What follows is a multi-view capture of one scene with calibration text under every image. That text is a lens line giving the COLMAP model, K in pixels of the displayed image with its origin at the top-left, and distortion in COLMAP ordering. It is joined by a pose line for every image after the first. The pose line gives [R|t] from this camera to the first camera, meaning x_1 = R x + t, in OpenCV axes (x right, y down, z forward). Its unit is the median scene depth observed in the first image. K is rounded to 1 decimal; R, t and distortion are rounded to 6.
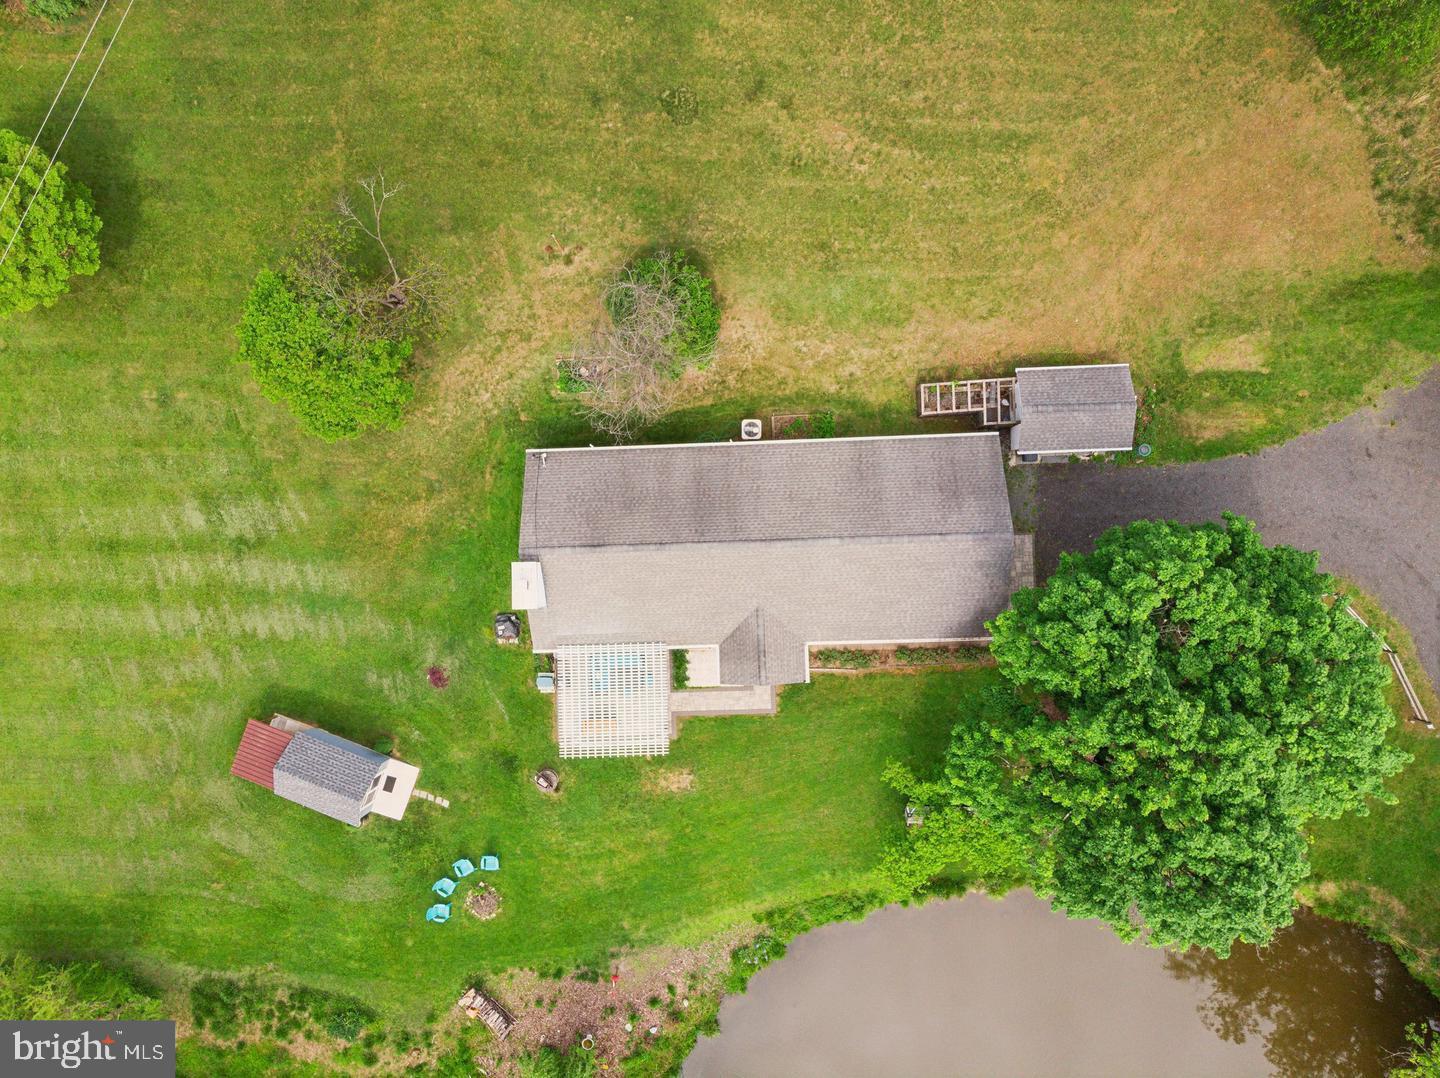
lens RADIAL K [[1074.9, 0, 720.0], [0, 1074.9, 539.0], [0, 0, 1]] dist [0.001945, 0.007329]
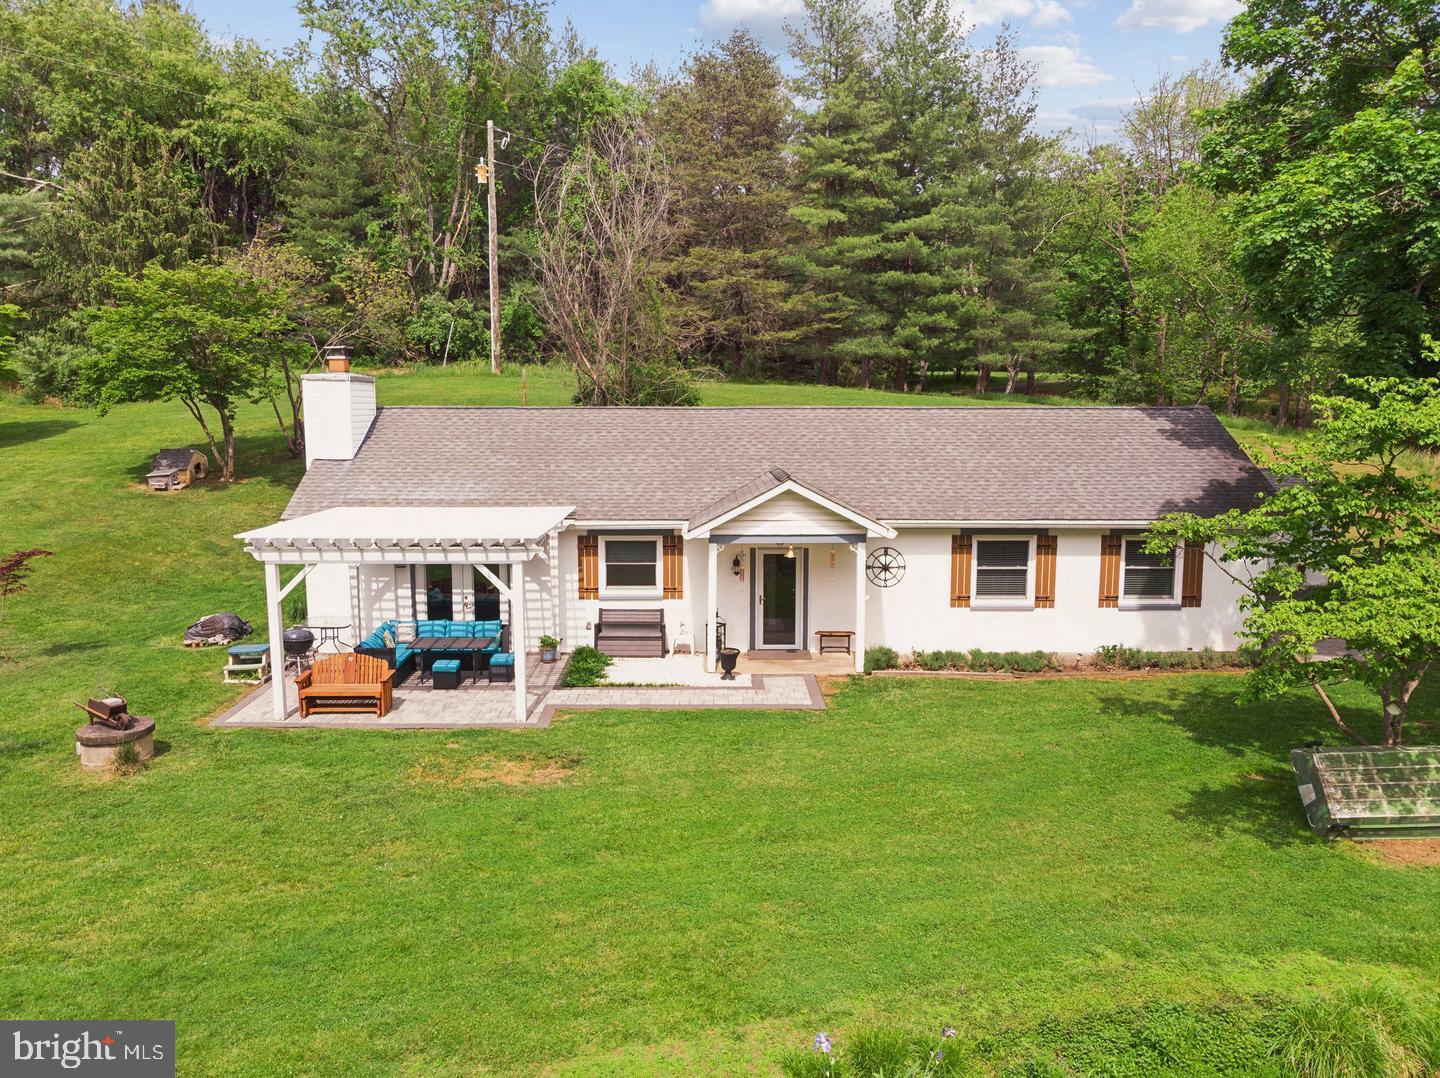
lens RADIAL K [[1087.5, 0, 723.8], [0, 1087.5, 547.6], [0, 0, 1]] dist [-0.009086, 0.004514]
pose [[0.998532, 0.053537, -0.008245, 0.016403], [-0.015114, 0.129210, -0.991502, 0.527391], [-0.052017, 0.990171, 0.129830, 0.891558]]
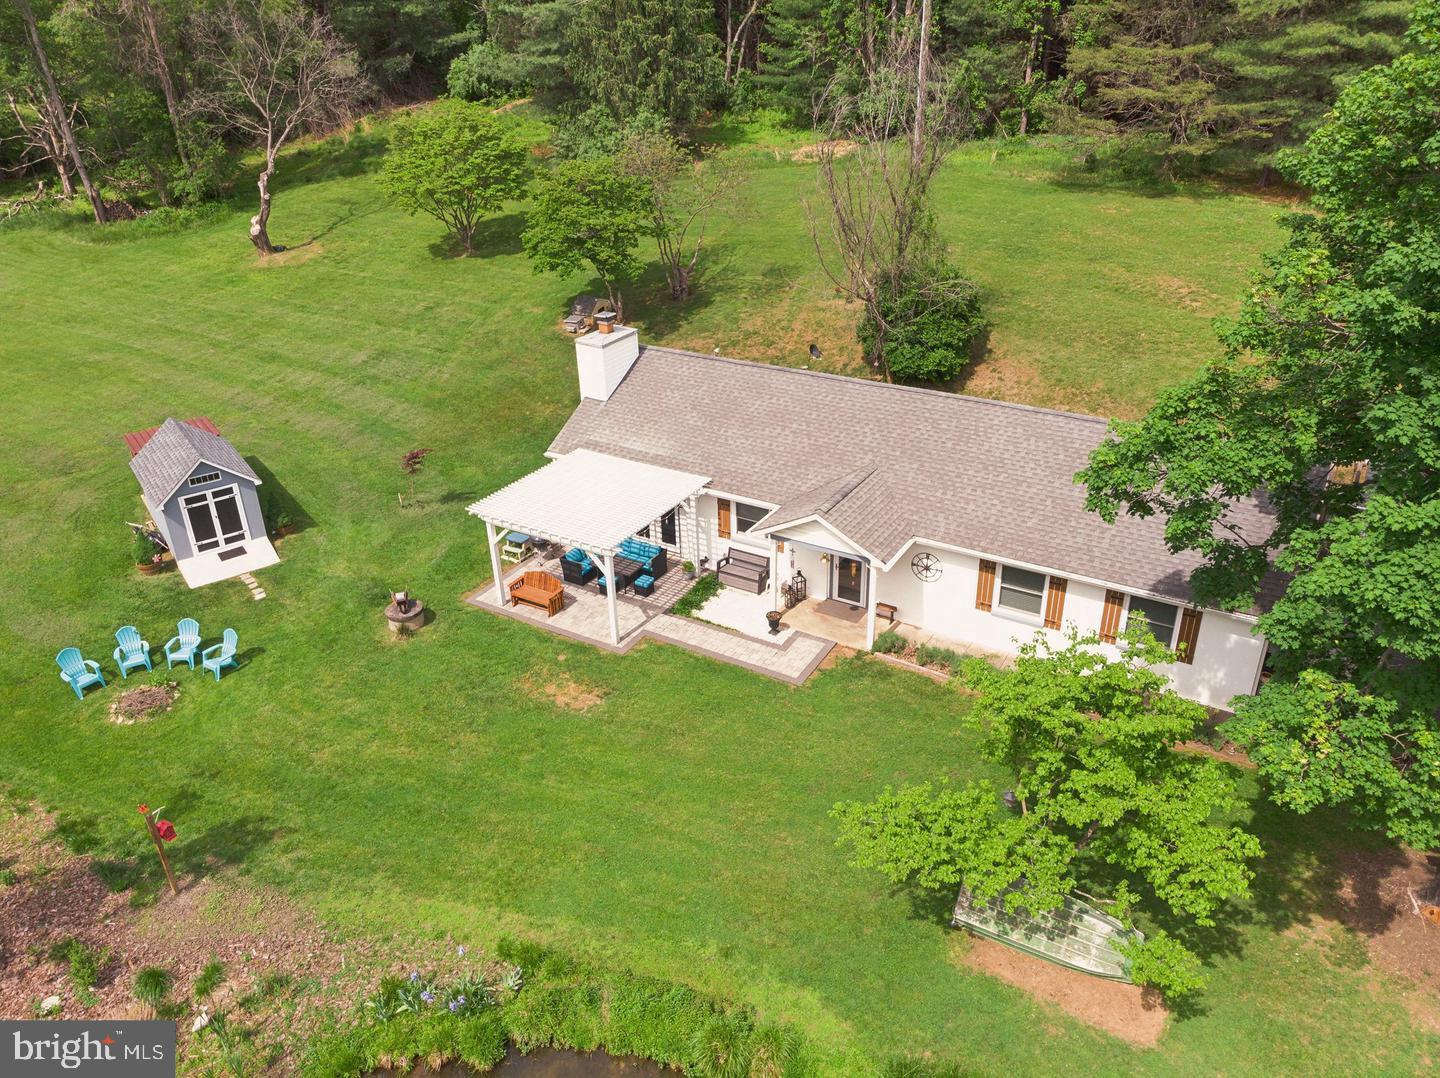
lens RADIAL K [[1067.8, 0, 720.0], [0, 1067.8, 539.0], [0, 0, 1]] dist [-0.030650, 0.056399]
pose [[0.836333, 0.279395, -0.471685, 0.247133], [-0.547834, 0.393563, -0.738232, 0.543856], [-0.020621, 0.875812, 0.482211, 0.676547]]
